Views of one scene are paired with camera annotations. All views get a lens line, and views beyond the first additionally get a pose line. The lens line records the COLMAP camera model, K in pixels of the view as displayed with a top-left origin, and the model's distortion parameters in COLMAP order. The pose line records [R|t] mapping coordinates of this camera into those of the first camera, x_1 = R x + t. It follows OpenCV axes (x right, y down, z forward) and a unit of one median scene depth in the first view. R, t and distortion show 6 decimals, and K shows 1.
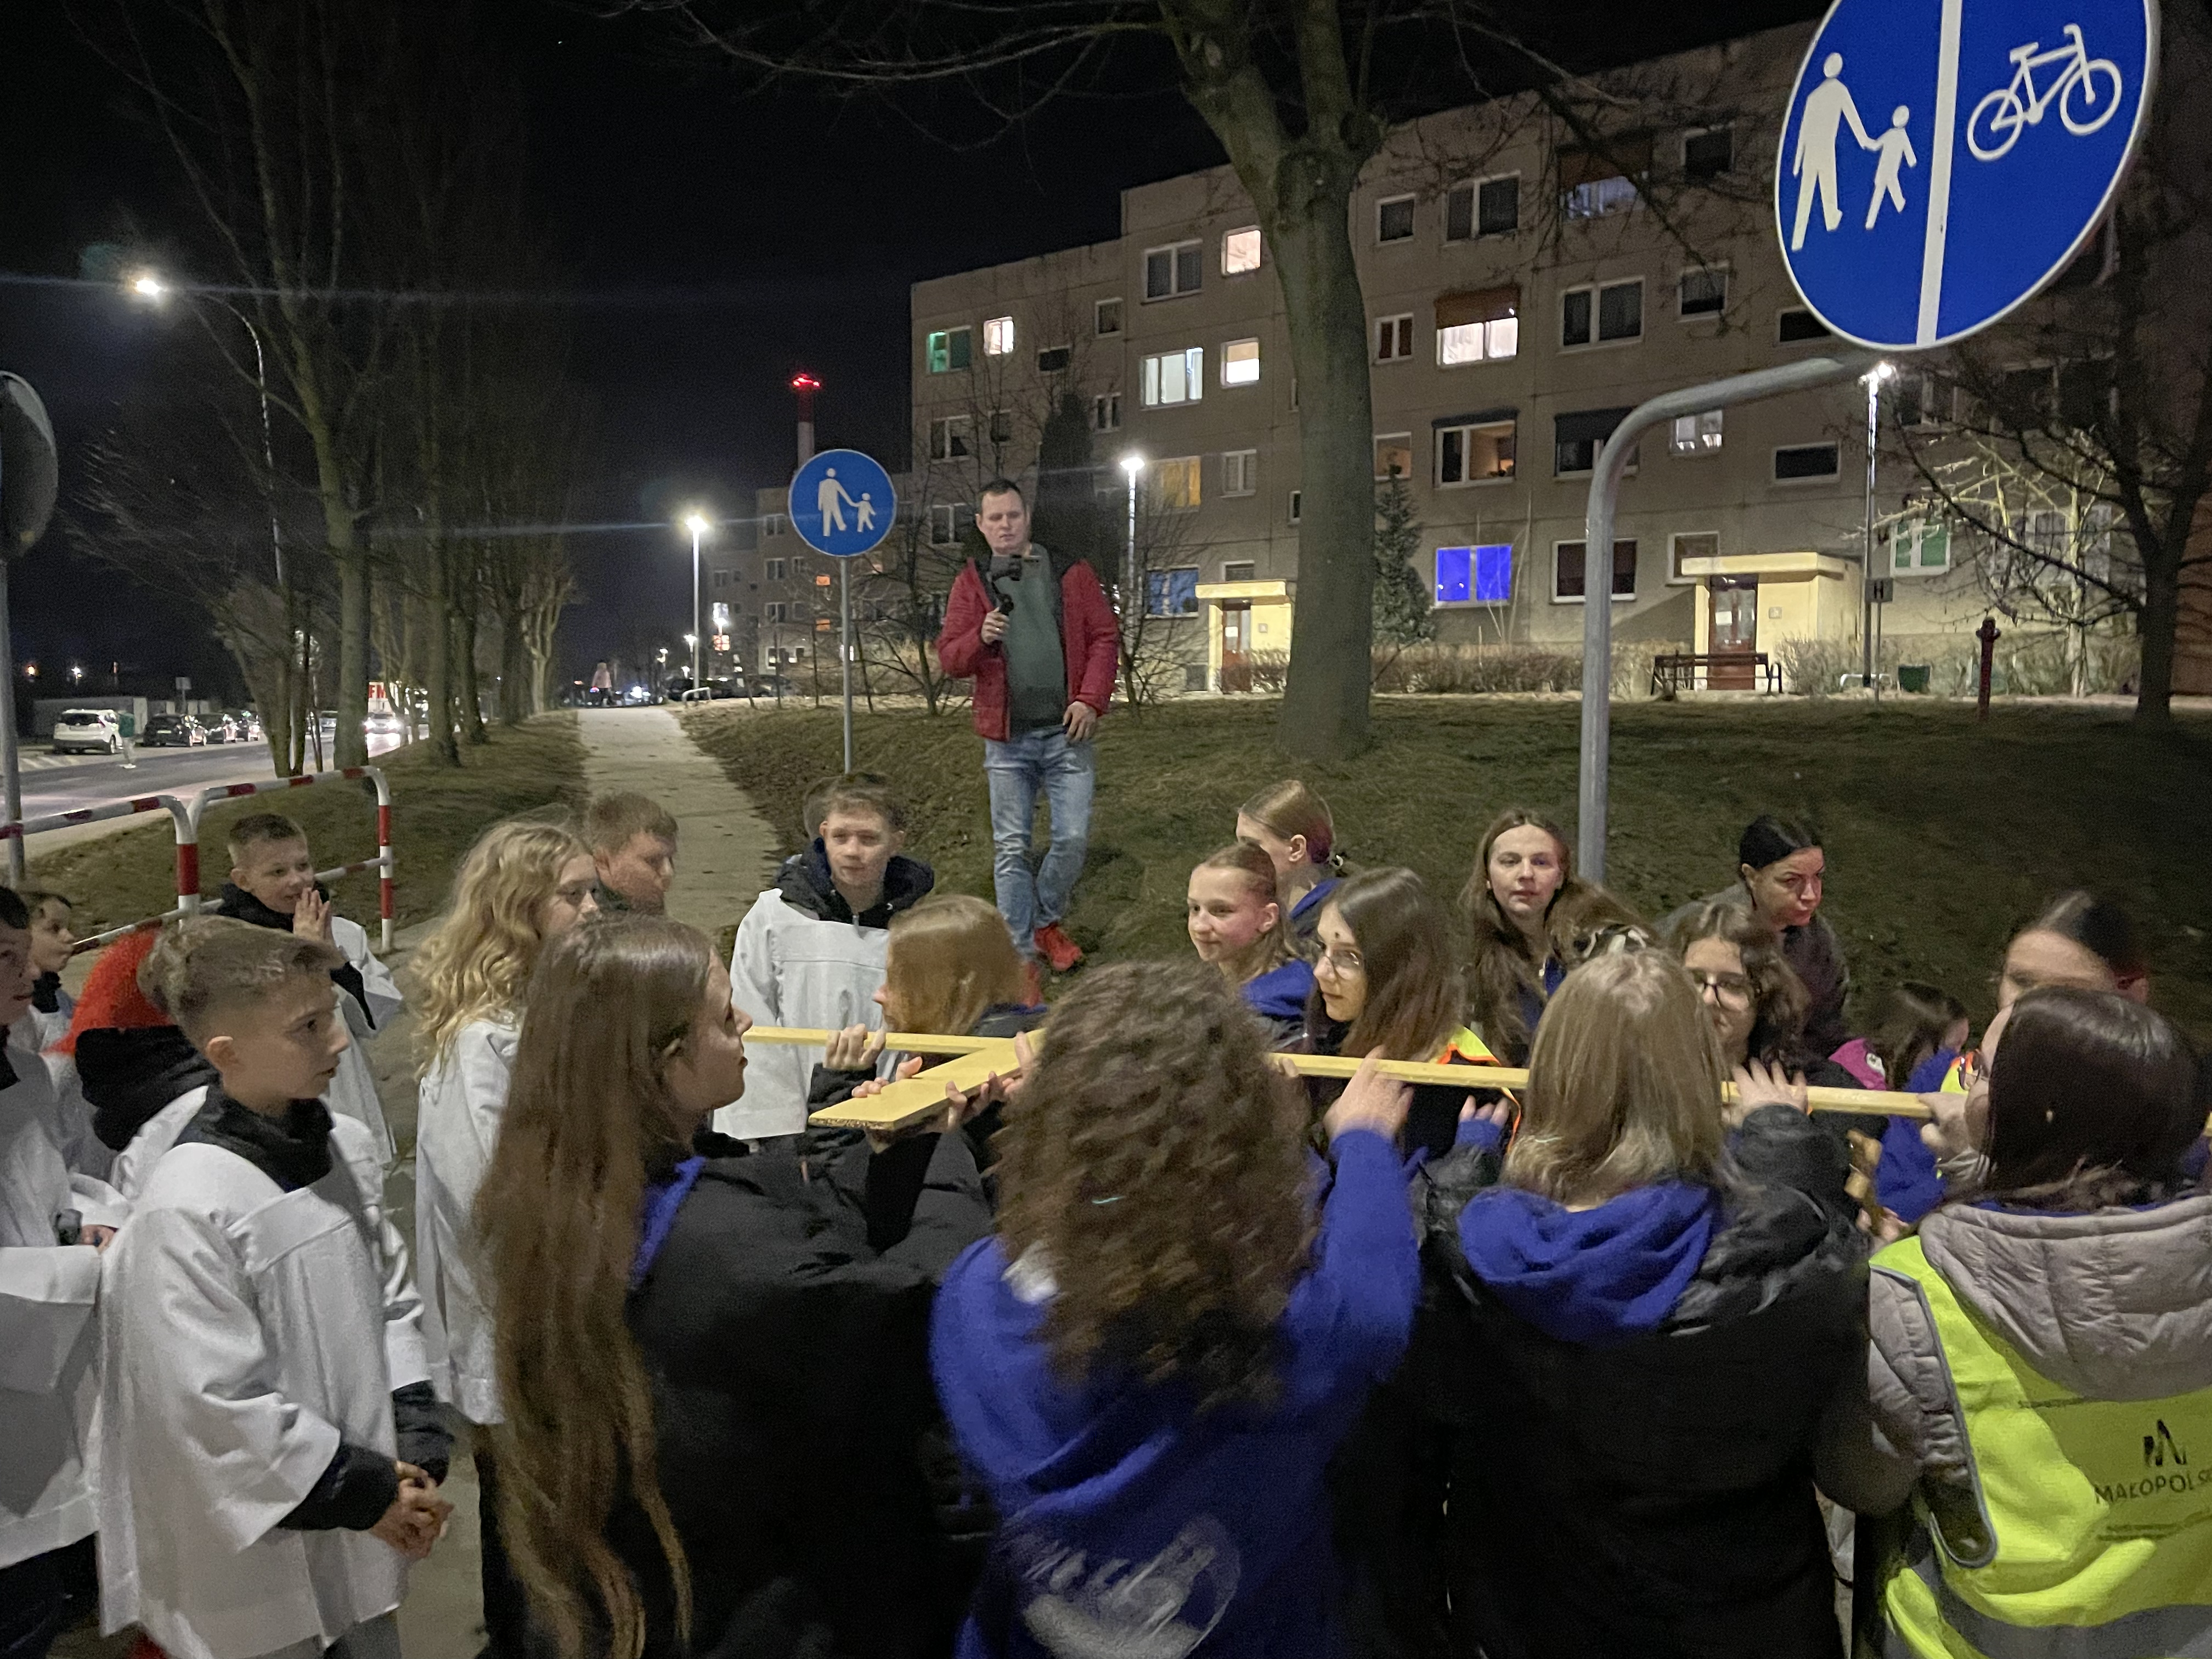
lens RADIAL K [[1675.8, 0, 1106.0], [0, 1675.8, 829.5], [0, 0, 1]] dist [0.044160, -0.005567]
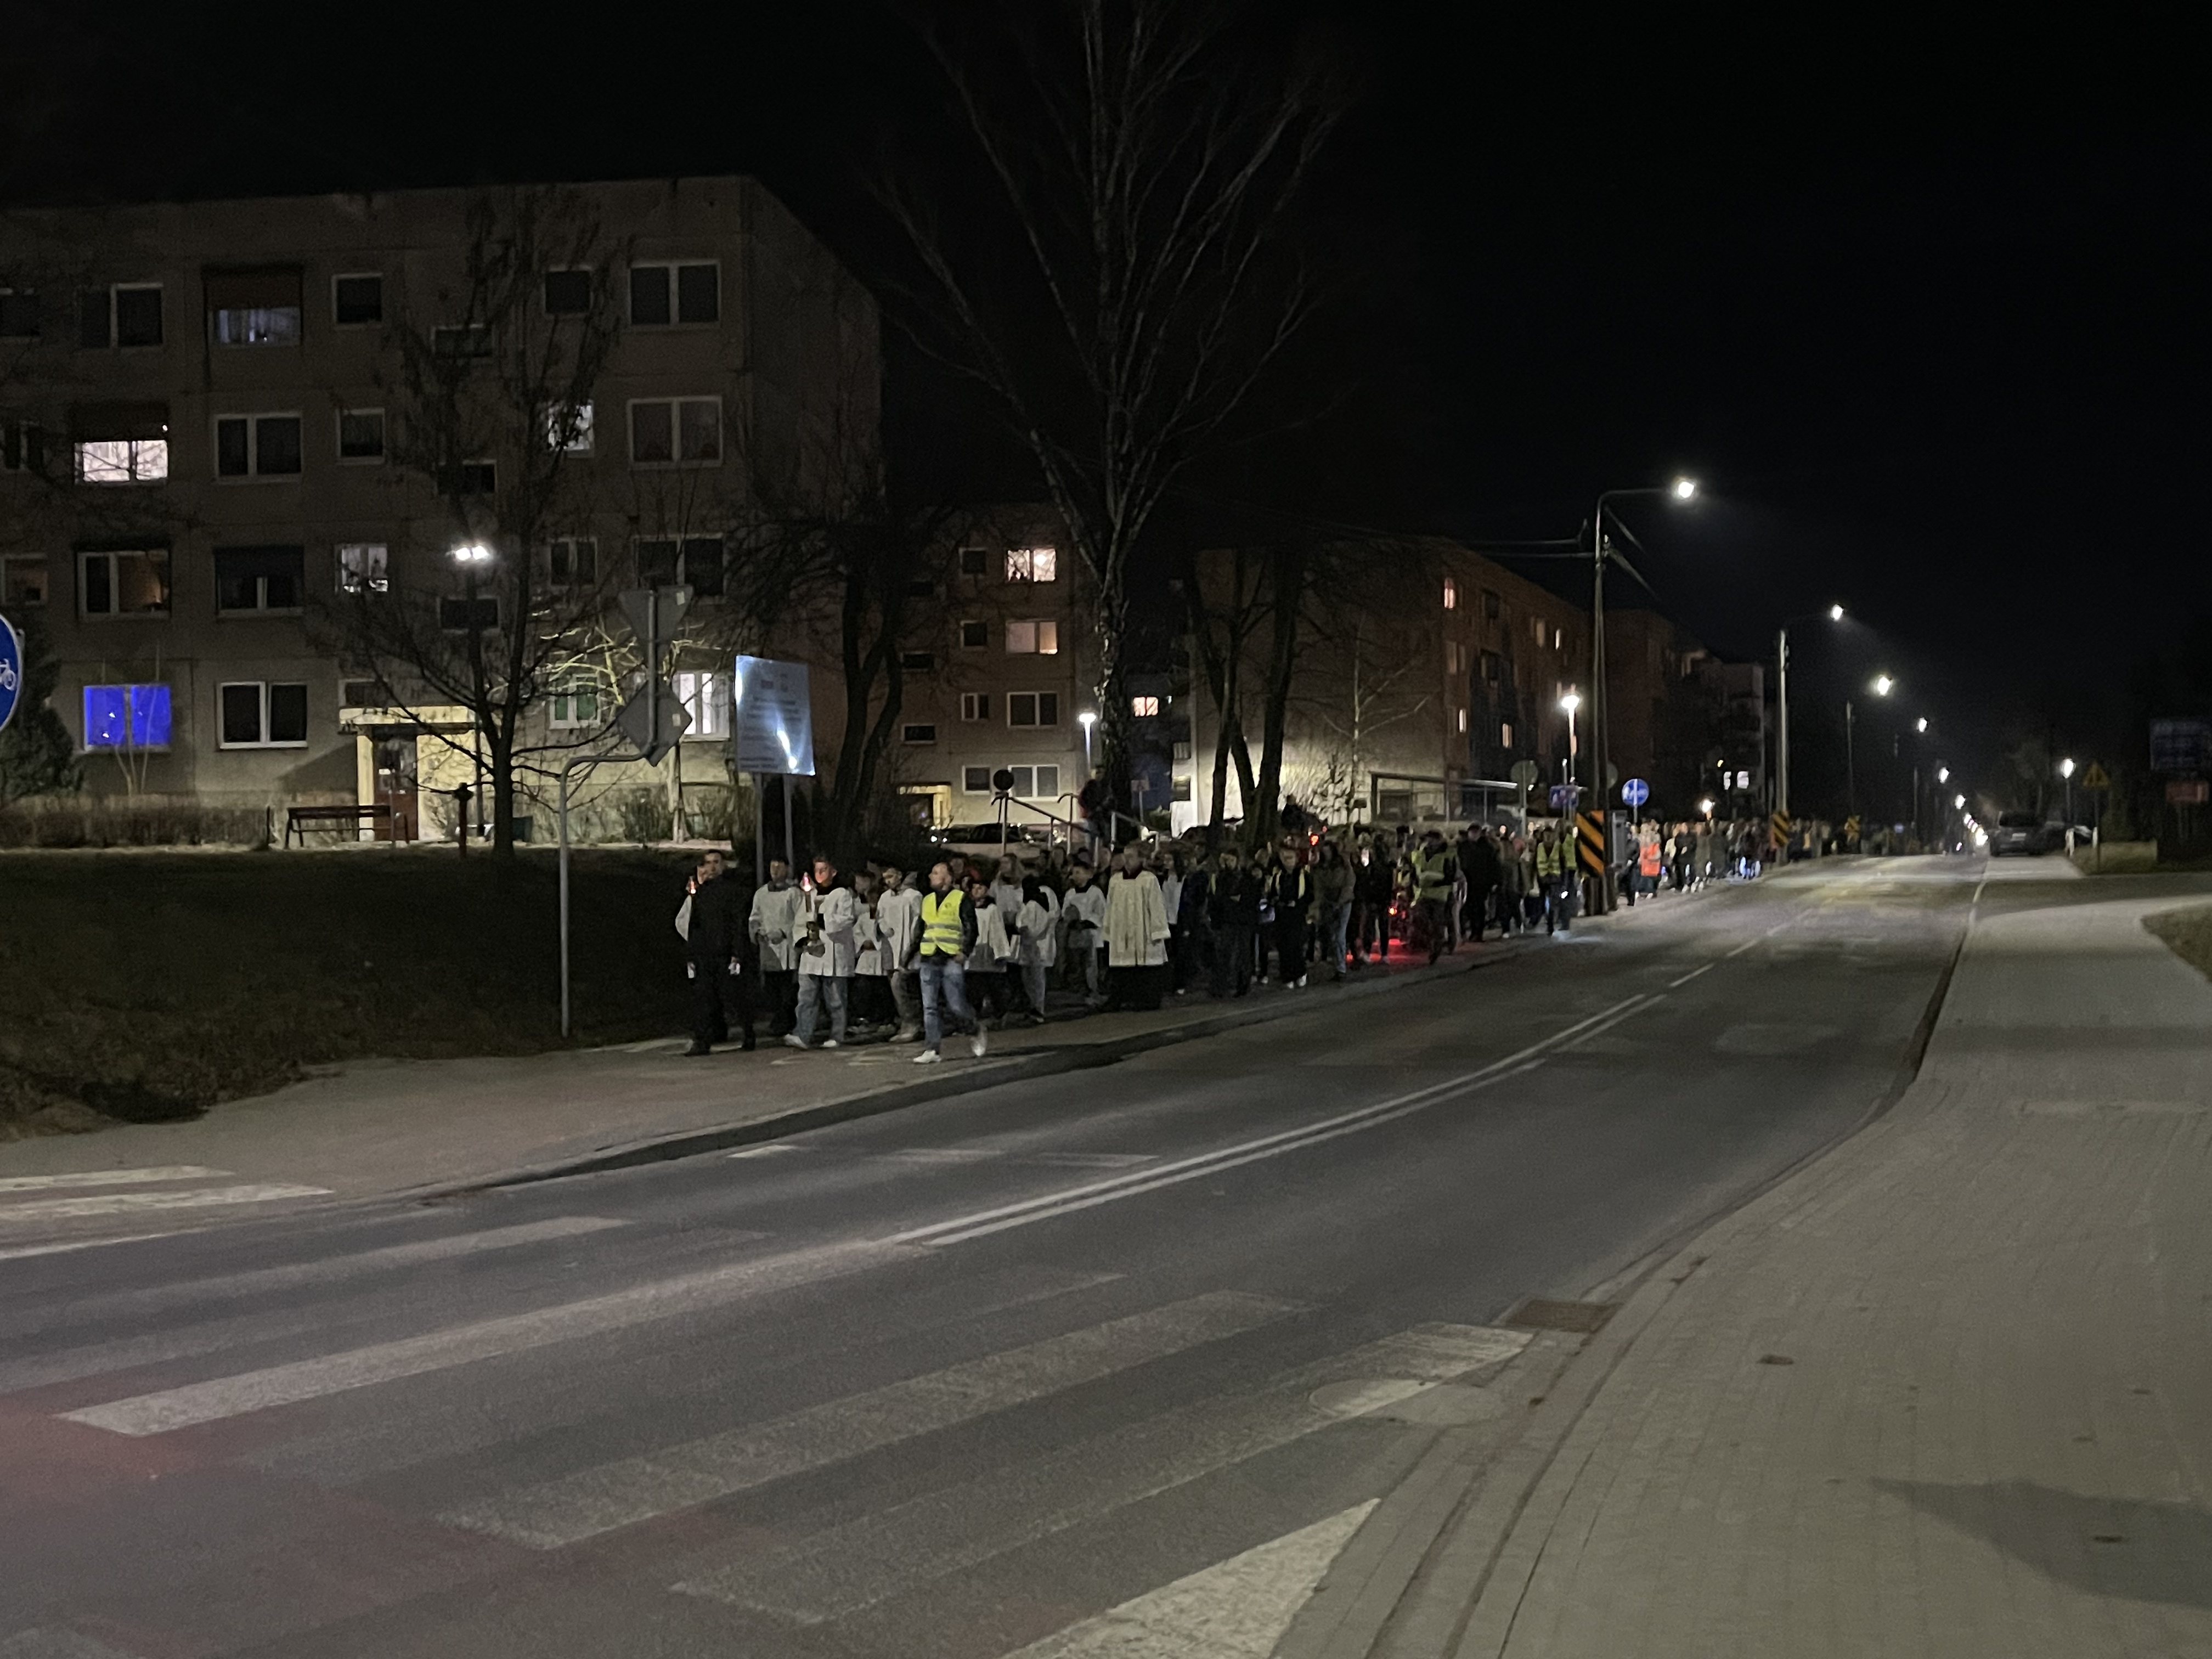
lens RADIAL K [[2350.3, 0, 1116.4], [0, 2350.3, 819.1], [0, 0, 1]] dist [0.043829, -0.026502]
pose [[0.842003, -0.011589, 0.539349, -0.018141], [0.062153, 0.995196, -0.075646, 0.031709], [-0.535881, 0.097216, 0.838678, -0.346312]]
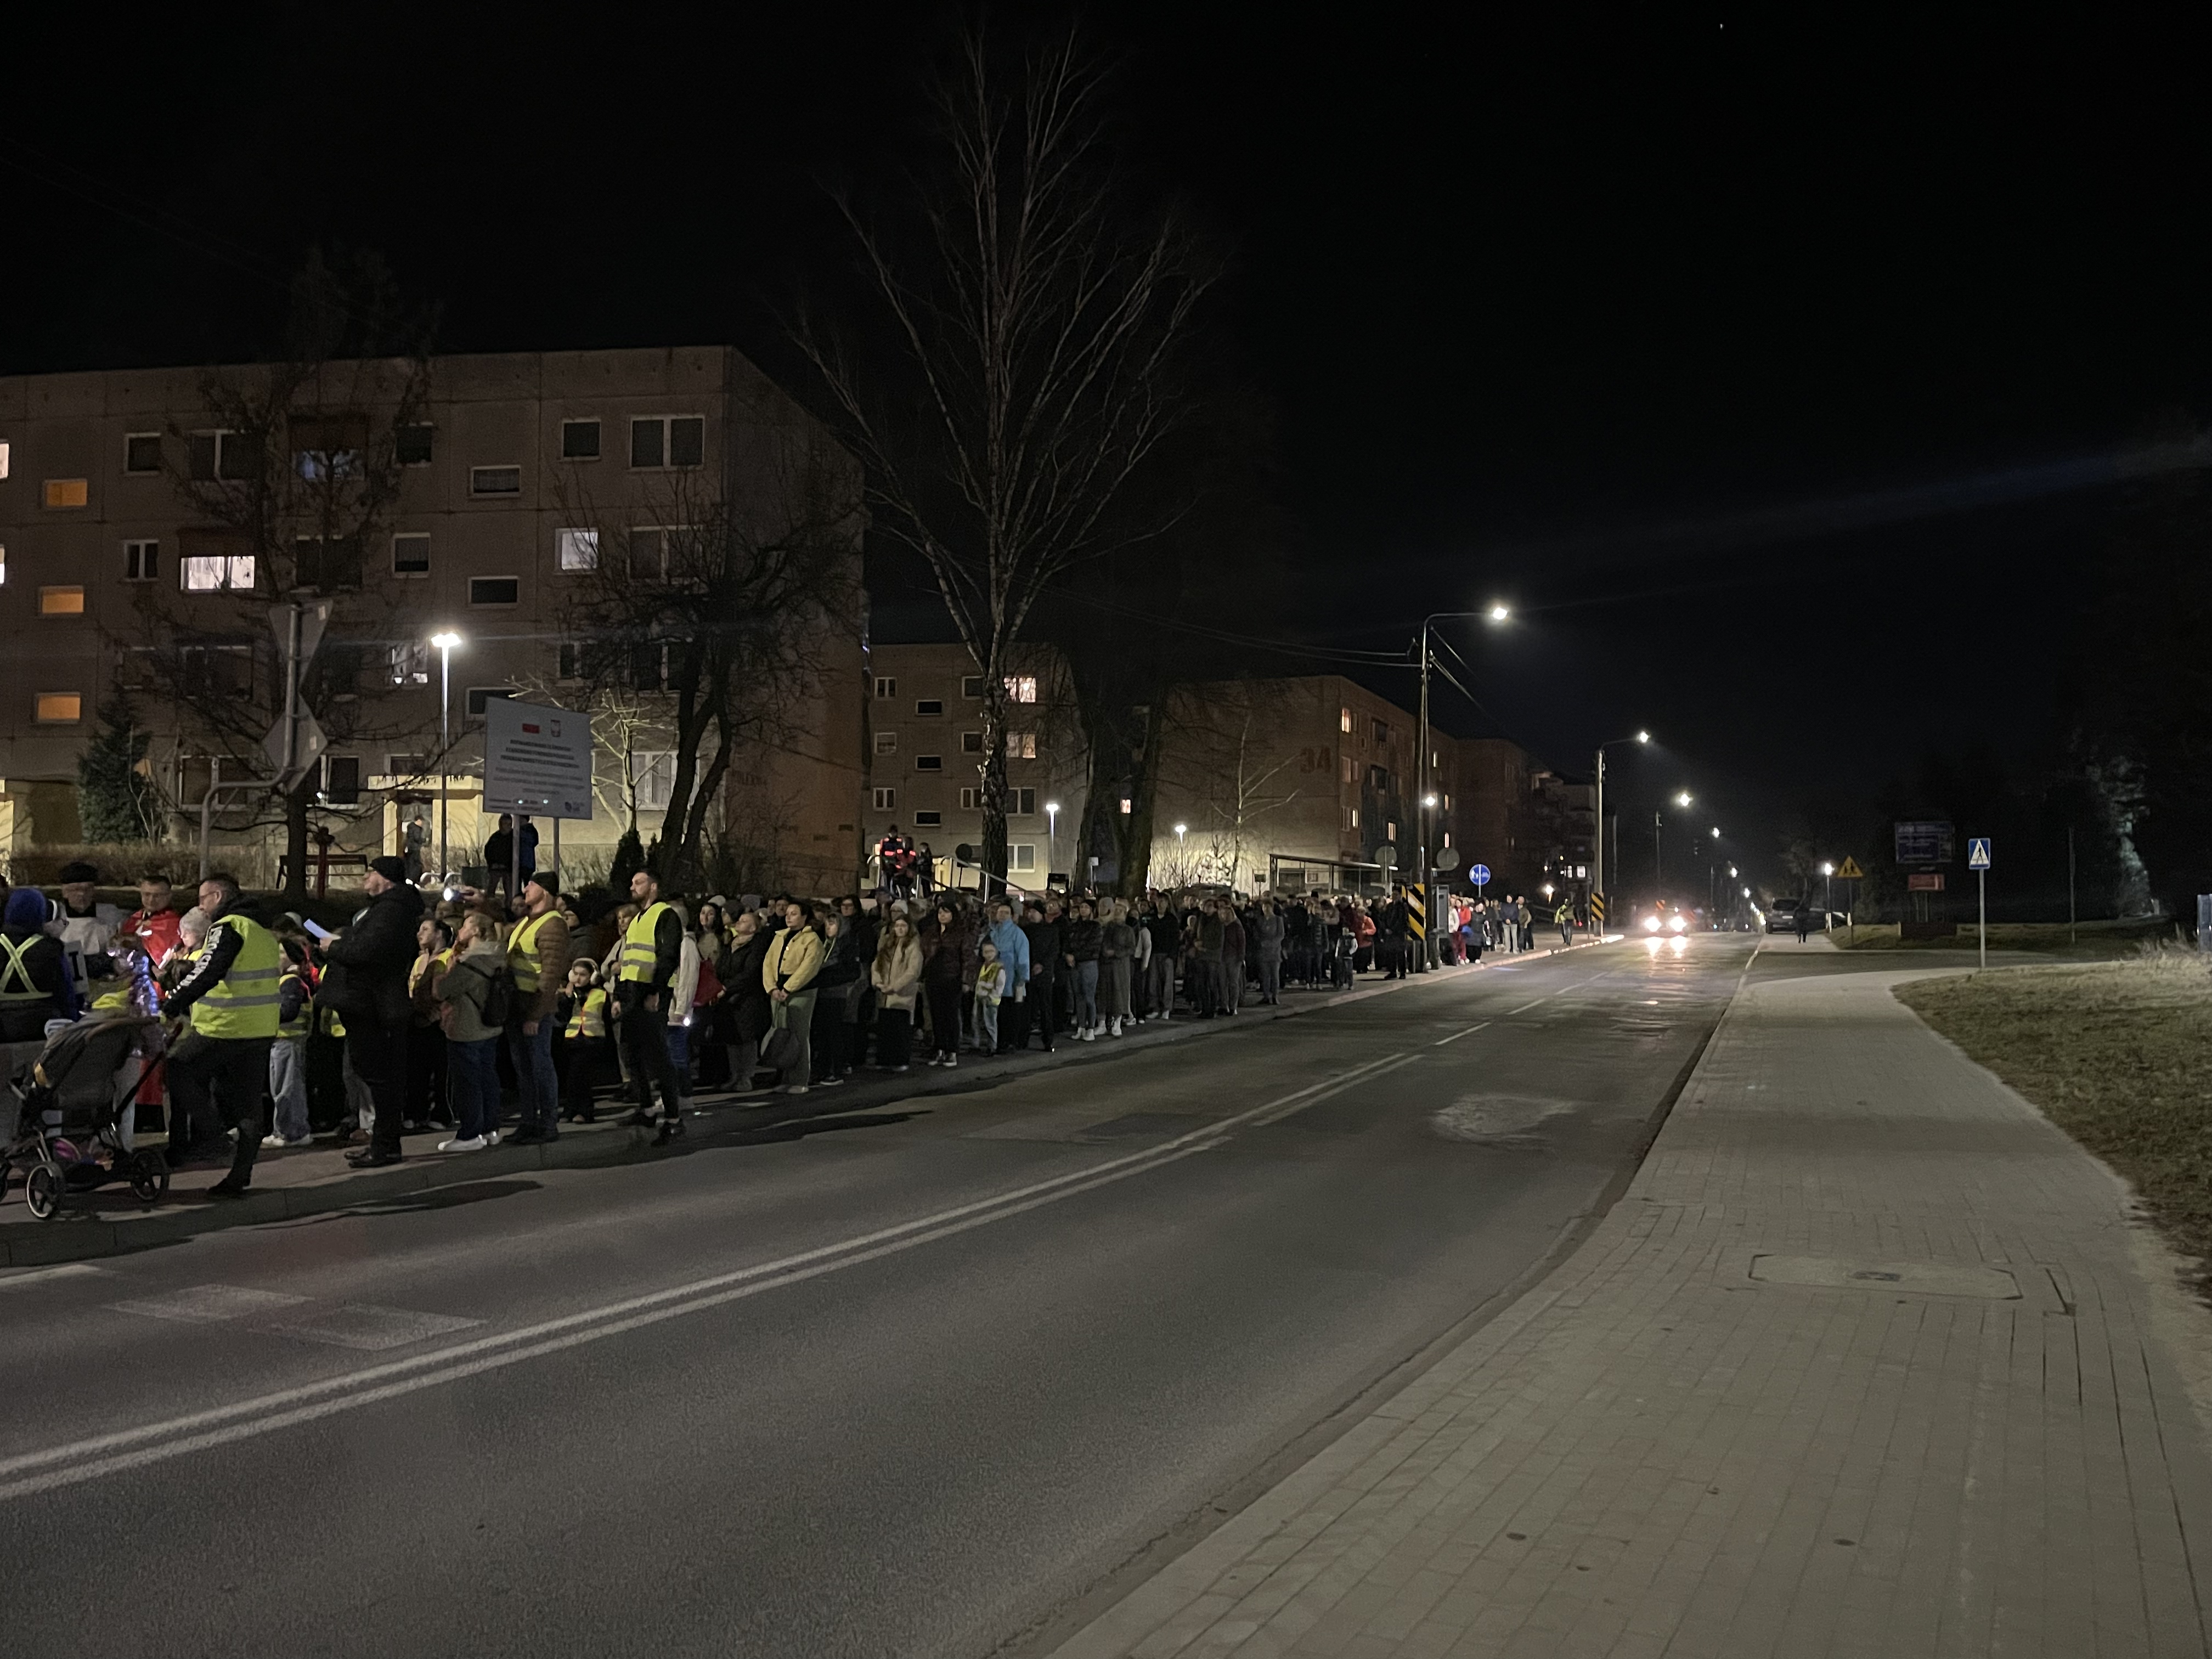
lens RADIAL K [[1670.4, 0, 1094.3], [0, 1670.4, 852.9], [0, 0, 1]] dist [0.052079, -0.002695]
pose [[0.857555, 0.019770, 0.514012, 0.150038], [0.037198, 0.994262, -0.100300, 0.026983], [-0.513046, 0.105133, 0.851899, -0.231776]]
